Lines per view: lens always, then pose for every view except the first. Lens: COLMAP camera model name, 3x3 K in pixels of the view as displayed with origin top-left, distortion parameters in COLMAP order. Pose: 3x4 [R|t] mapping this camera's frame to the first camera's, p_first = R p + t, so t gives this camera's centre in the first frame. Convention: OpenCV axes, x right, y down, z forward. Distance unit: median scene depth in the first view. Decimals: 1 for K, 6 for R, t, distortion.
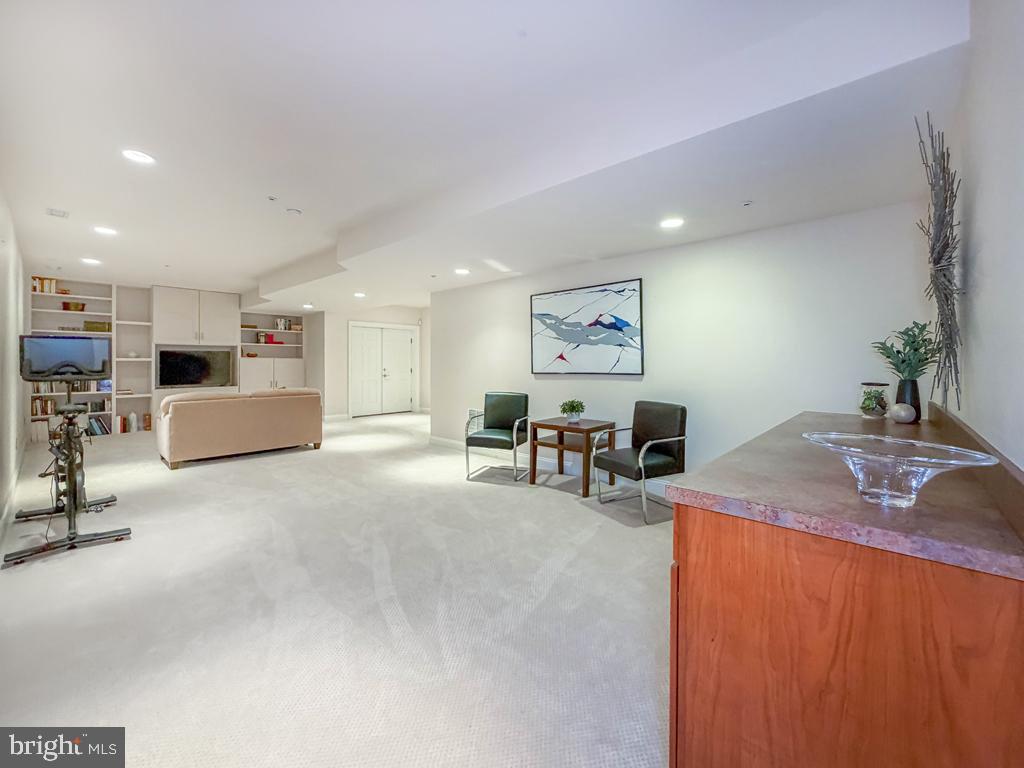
lens RADIAL K [[428.9, 0, 504.1], [0, 428.9, 360.4], [0, 0, 1]] dist [-0.001685, -0.000542]
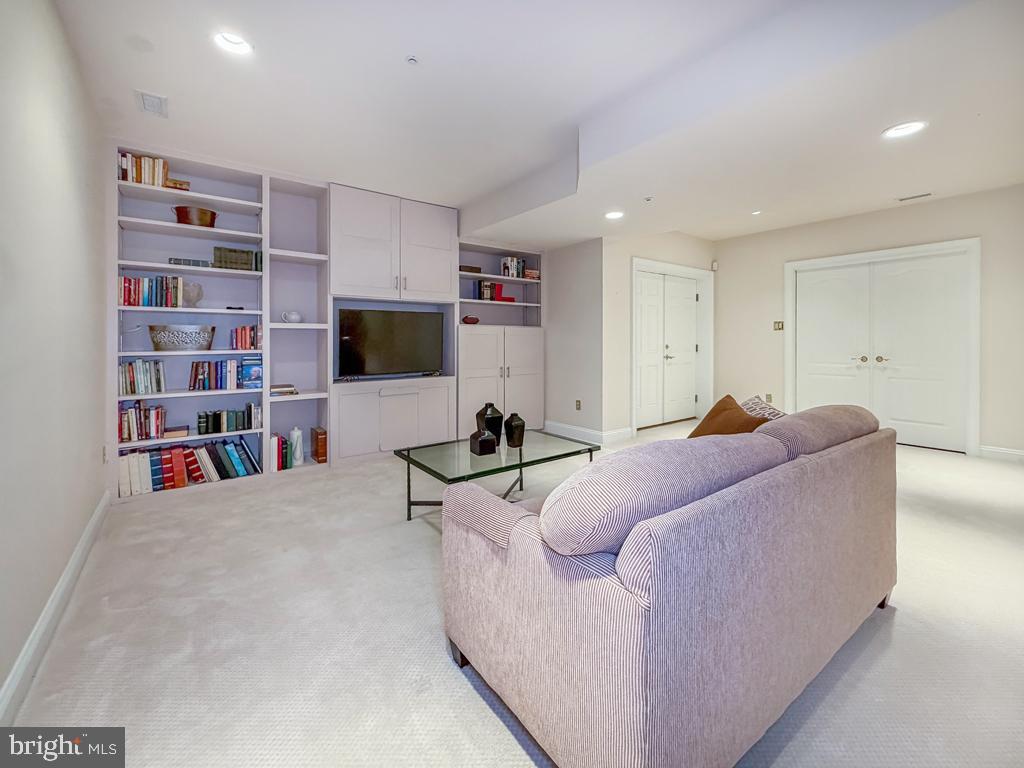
lens RADIAL K [[428.9, 0, 503.3], [0, 428.9, 339.5], [0, 0, 1]] dist [-0.001685, -0.000542]
pose [[0.981769, 0.003034, -0.190054, -0.536649], [-0.001234, 0.999953, 0.009591, 0.009207], [0.190074, -0.009182, 0.981727, 0.552819]]
